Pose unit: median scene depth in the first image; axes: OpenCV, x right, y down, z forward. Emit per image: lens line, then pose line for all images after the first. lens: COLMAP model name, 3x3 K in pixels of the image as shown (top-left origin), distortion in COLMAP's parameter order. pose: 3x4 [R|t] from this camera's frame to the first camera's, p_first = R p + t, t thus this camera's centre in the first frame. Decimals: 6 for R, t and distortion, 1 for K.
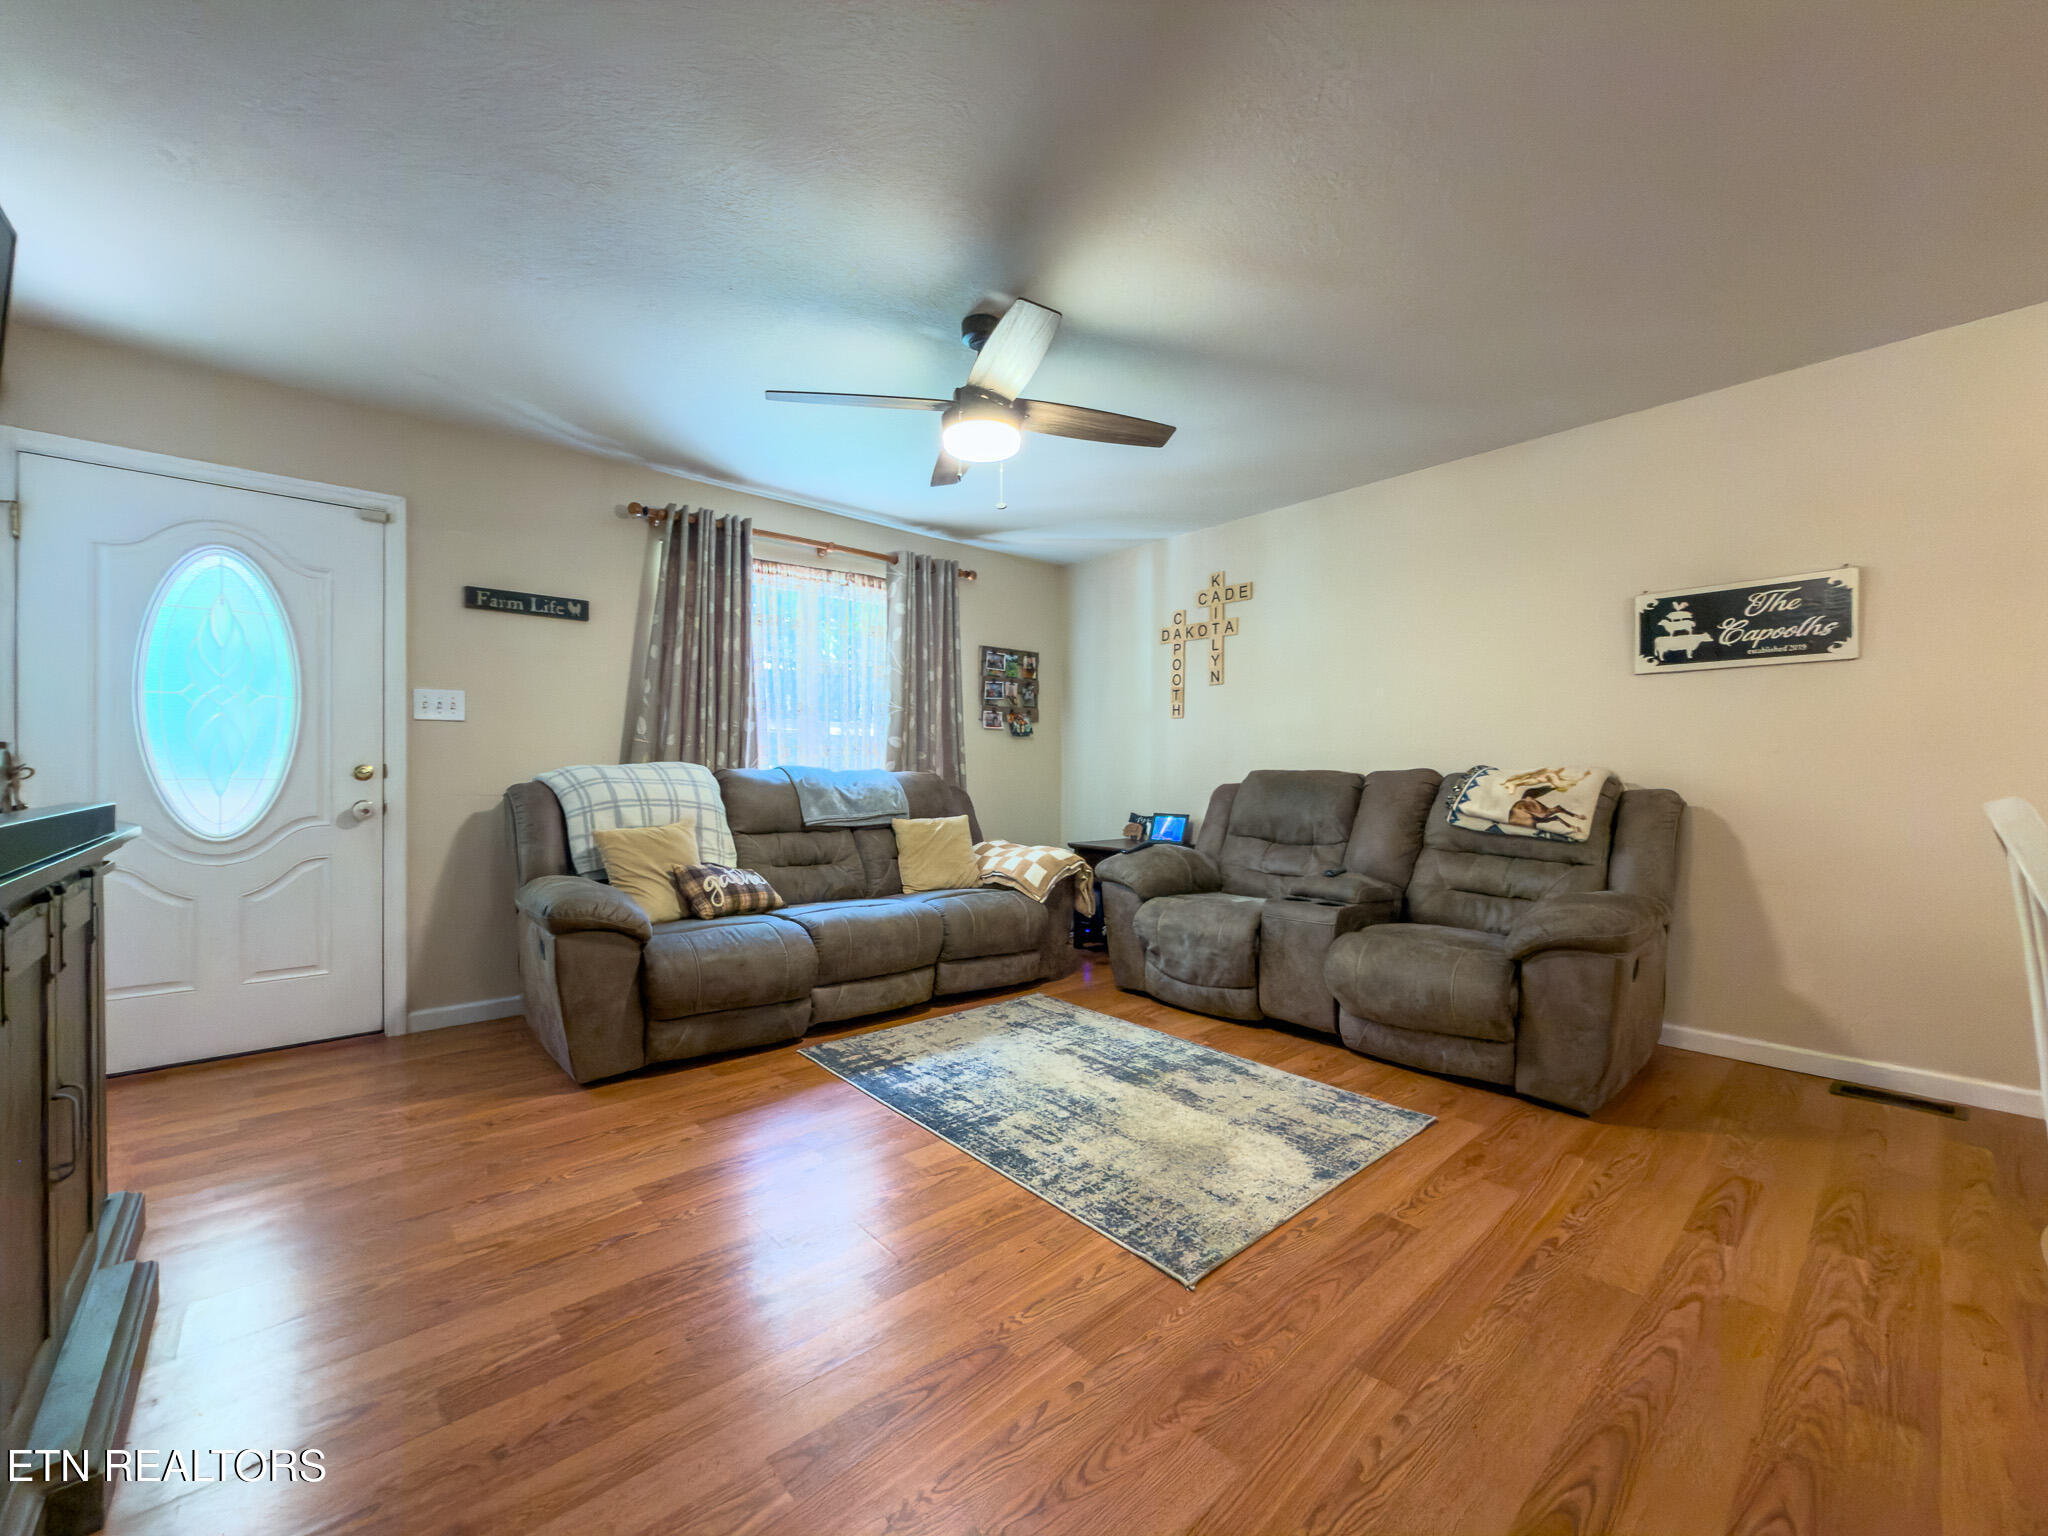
lens RADIAL K [[815.3, 0, 1025.5], [0, 815.3, 772.1], [0, 0, 1]] dist [-0.000807, 0.000198]
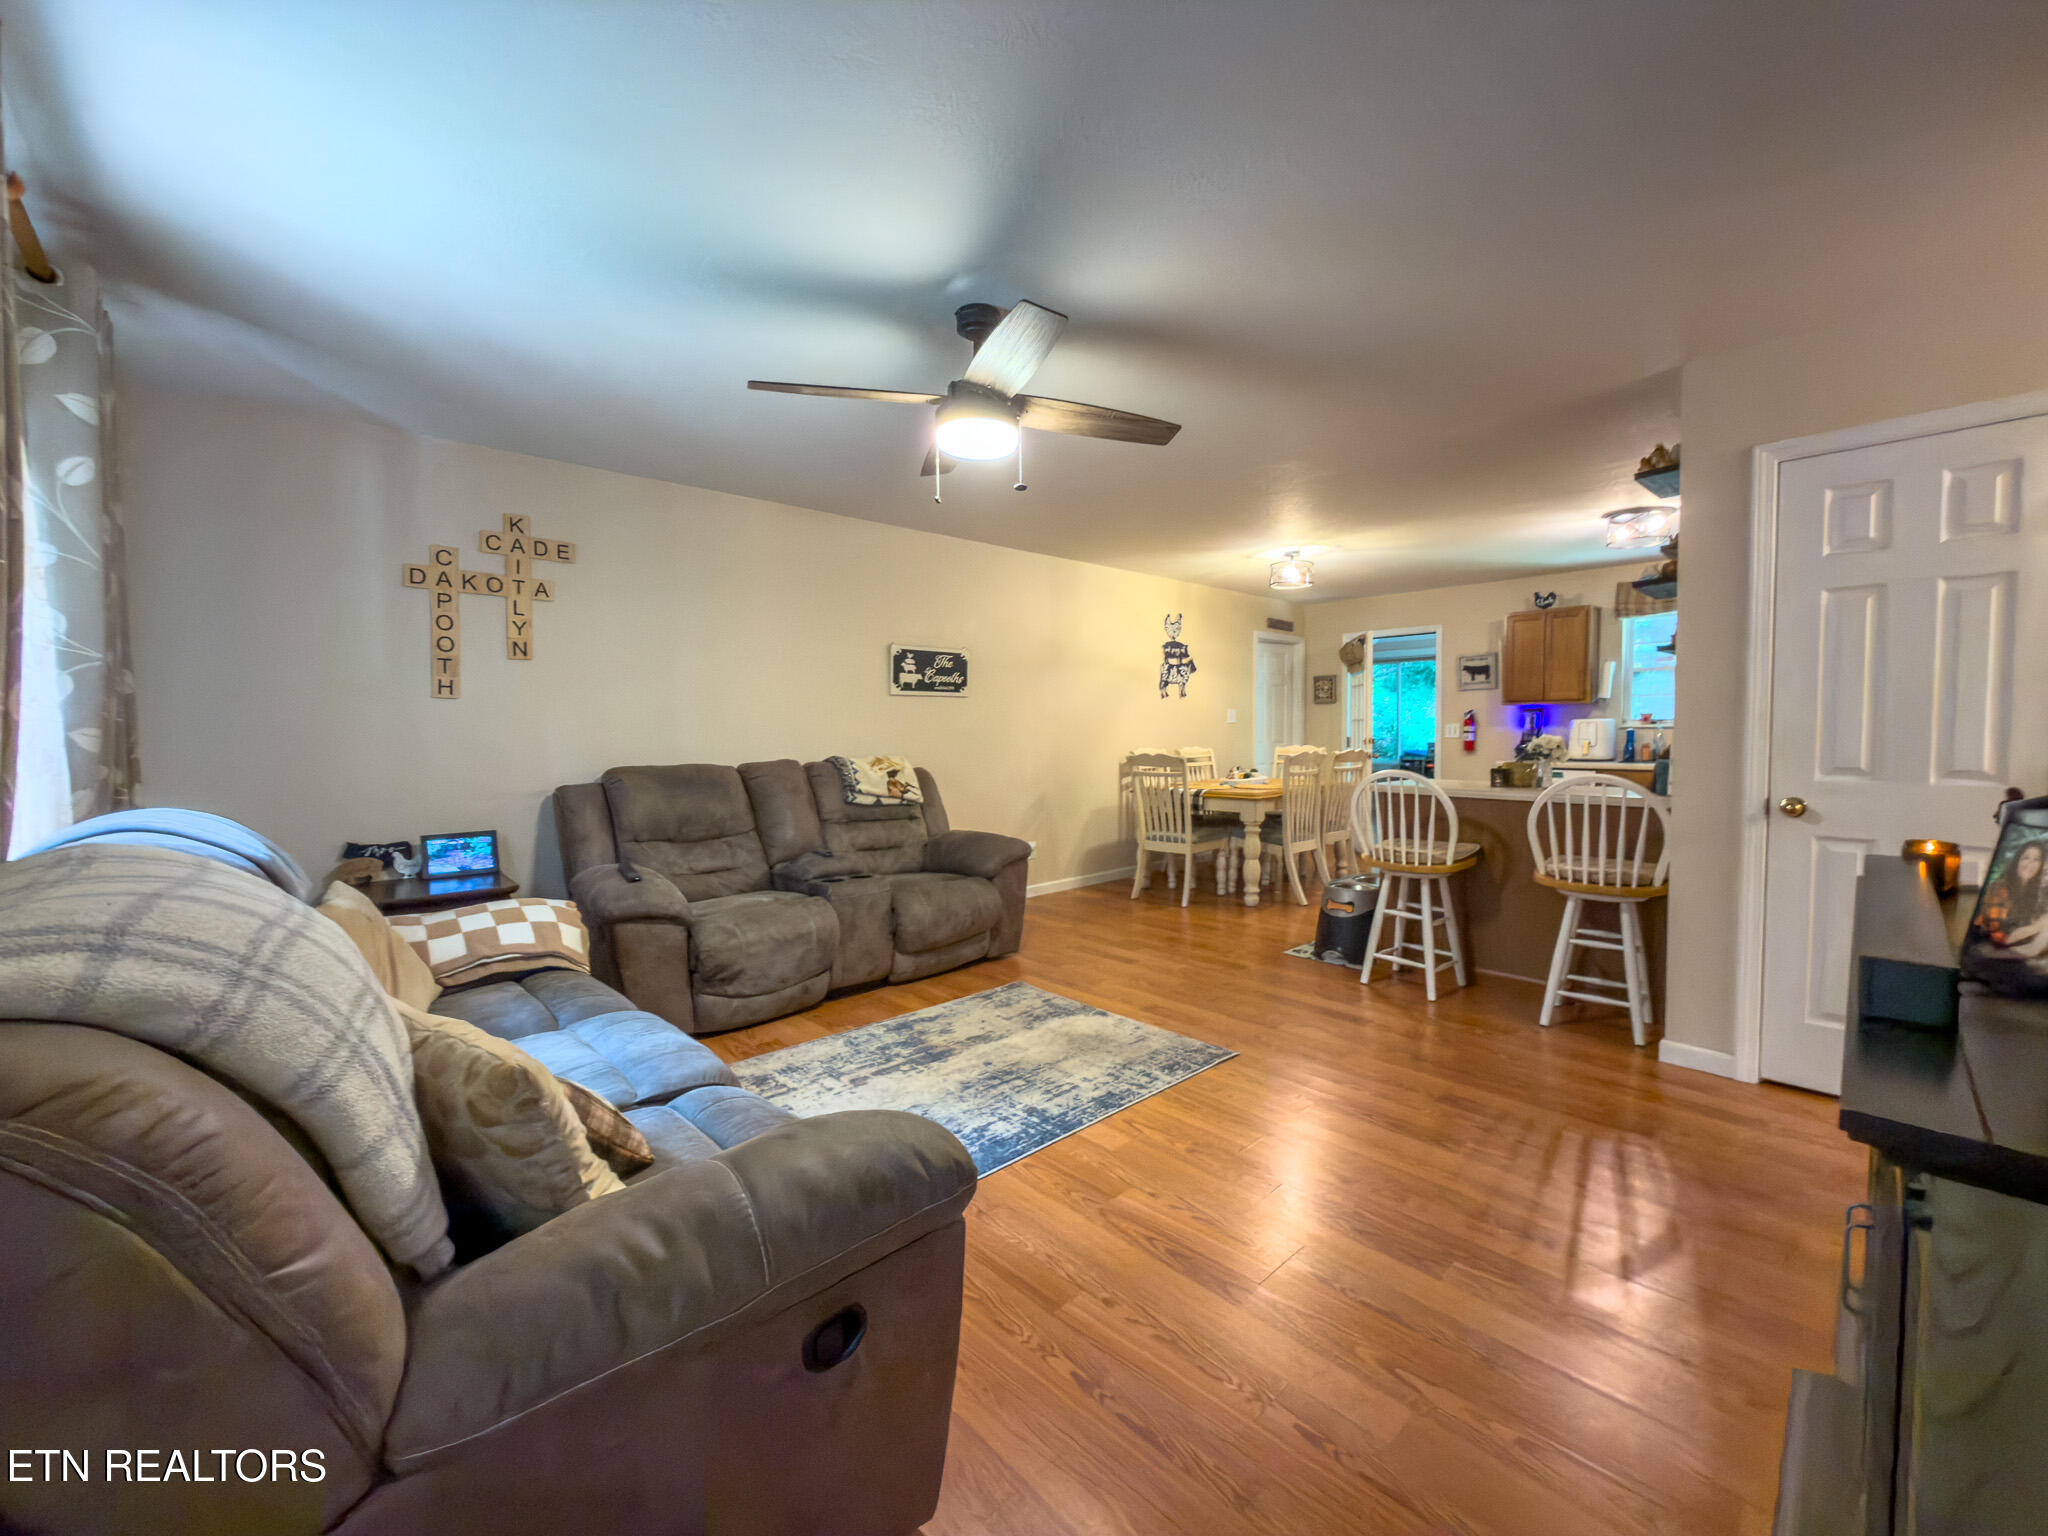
lens RADIAL K [[815.3, 0, 1021.7], [0, 815.3, 763.2], [0, 0, 1]] dist [-0.000807, 0.000198]
pose [[-0.025884, -0.045529, 0.998628, -0.844846], [0.008340, 0.998918, 0.045758, -0.059622], [-0.999630, 0.009513, -0.025476, 0.809912]]
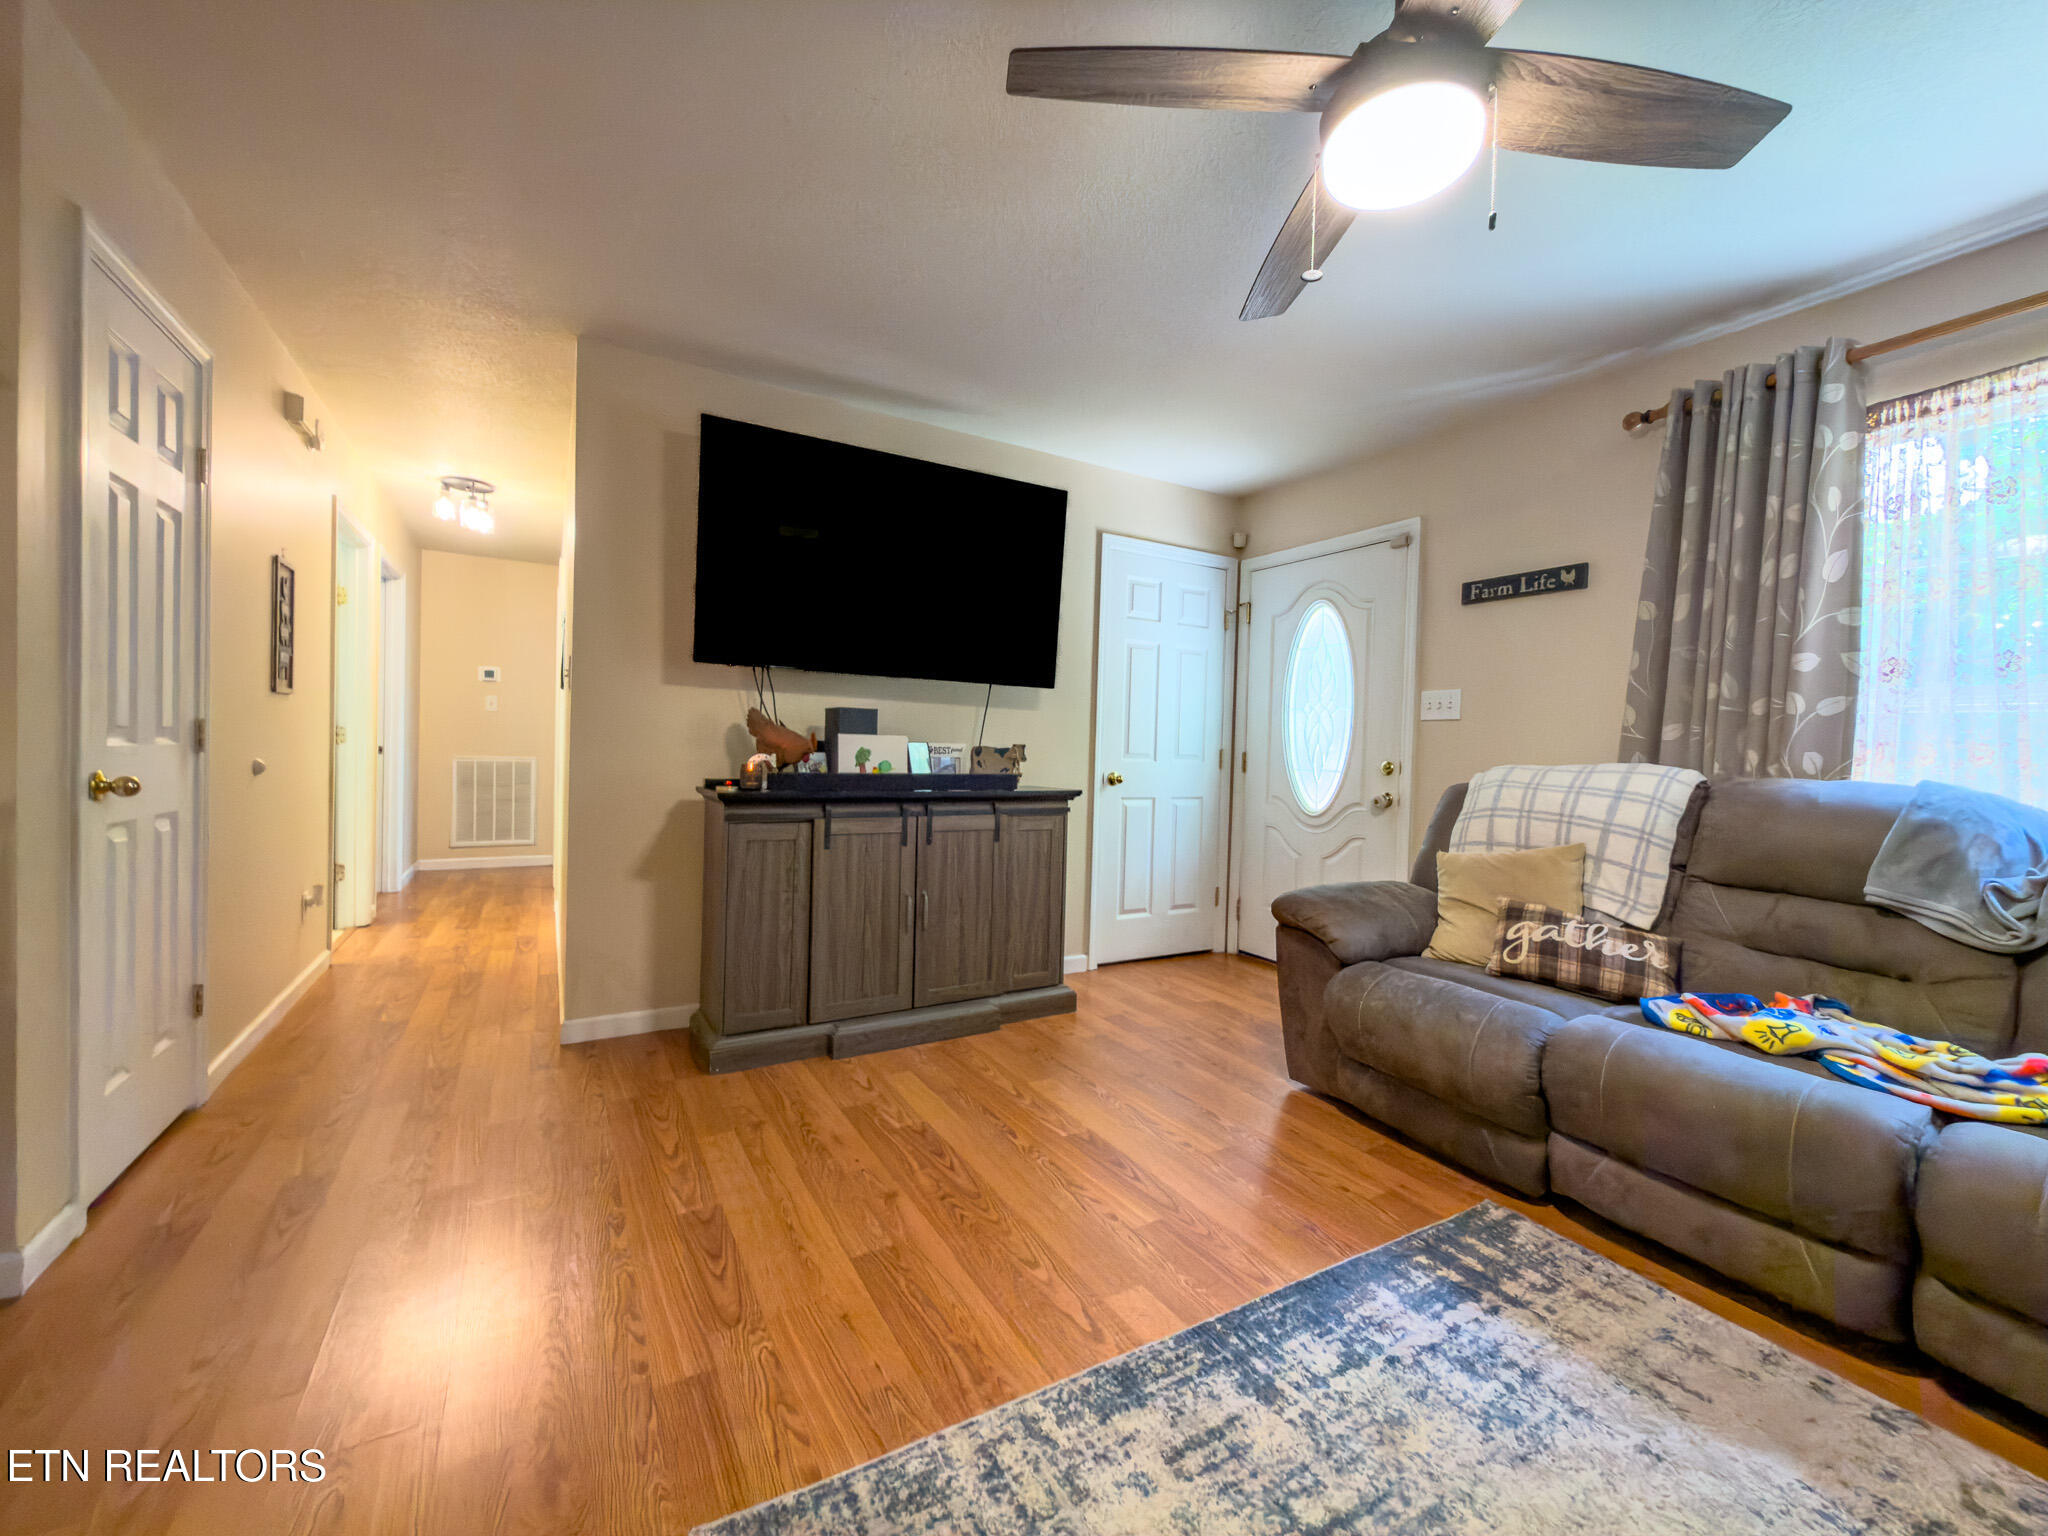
lens RADIAL K [[815.3, 0, 1023.8], [0, 815.3, 766.1], [0, 0, 1]] dist [-0.000807, 0.000198]
pose [[-0.194918, 0.014652, -0.980710, 0.422765], [-0.028582, 0.999379, 0.020612, -0.012159], [0.980403, 0.032048, -0.194379, 0.727534]]
